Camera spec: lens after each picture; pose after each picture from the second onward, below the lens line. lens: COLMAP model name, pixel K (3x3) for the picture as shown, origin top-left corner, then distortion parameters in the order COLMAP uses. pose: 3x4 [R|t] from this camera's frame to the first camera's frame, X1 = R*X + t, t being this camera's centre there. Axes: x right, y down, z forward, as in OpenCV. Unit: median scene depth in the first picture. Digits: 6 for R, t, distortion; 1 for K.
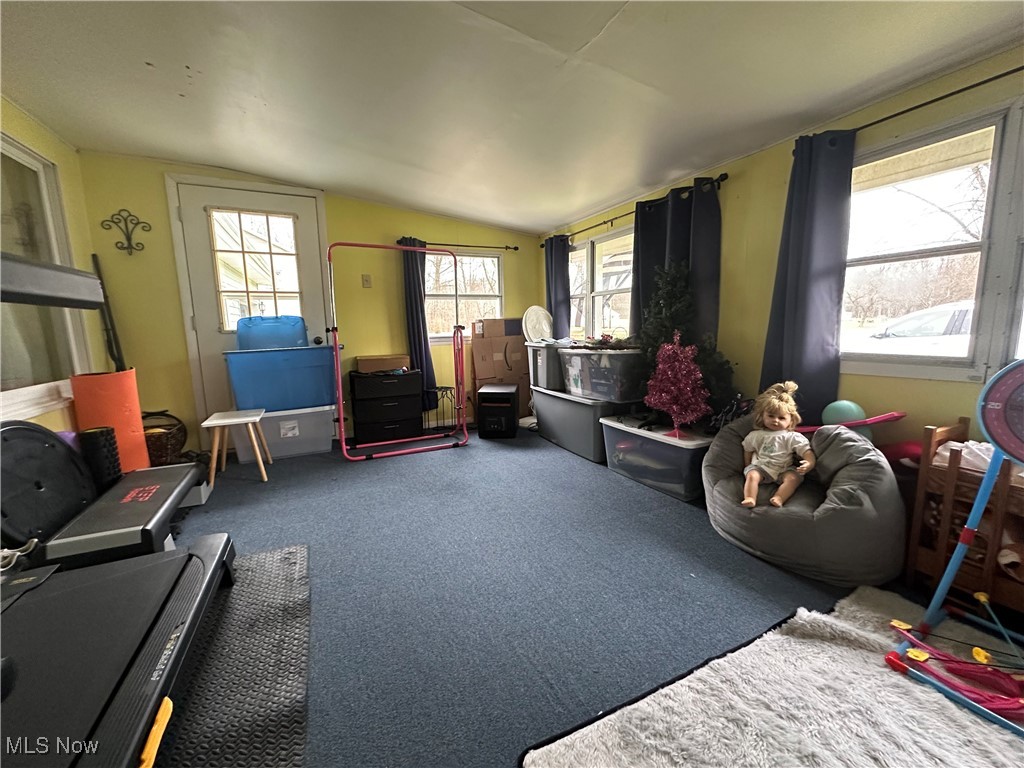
lens RADIAL K [[408.7, 0, 513.3], [0, 408.7, 381.9], [0, 0, 1]] dist [-0.004134, 0.000025]
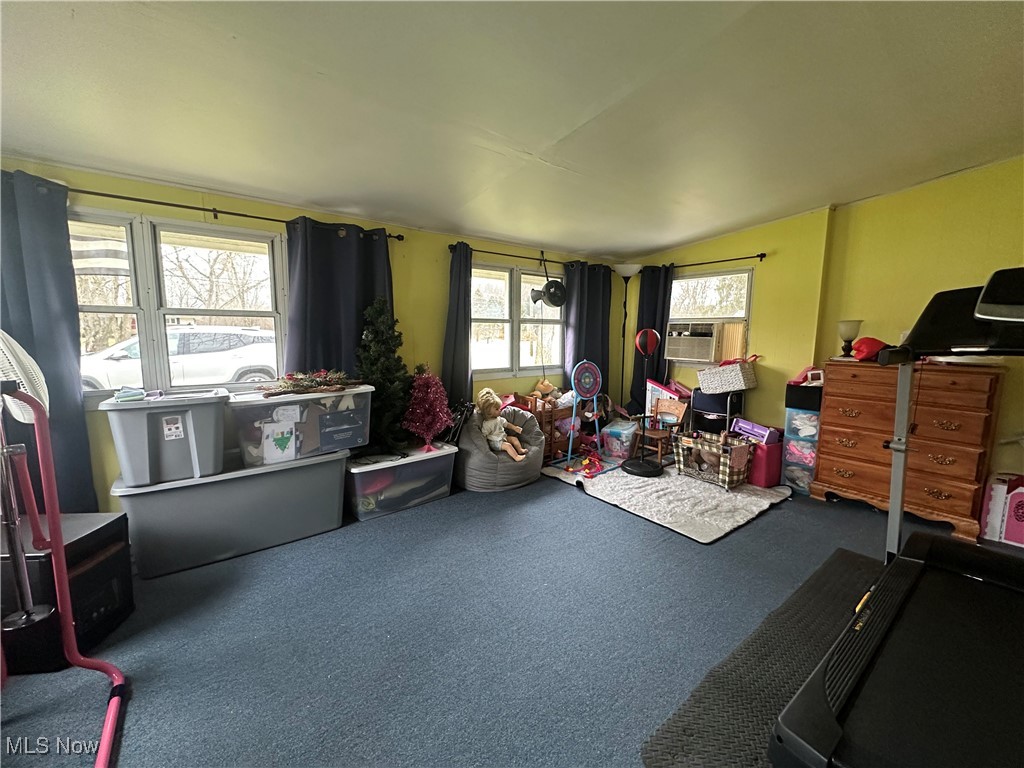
lens RADIAL K [[408.7, 0, 513.5], [0, 408.7, 384.1], [0, 0, 1]] dist [-0.004134, 0.000025]
pose [[-0.213253, -0.096671, 0.972203, -0.663673], [0.135951, 0.982475, 0.127513, -0.146520], [-0.967492, 0.159364, -0.196373, 0.810511]]
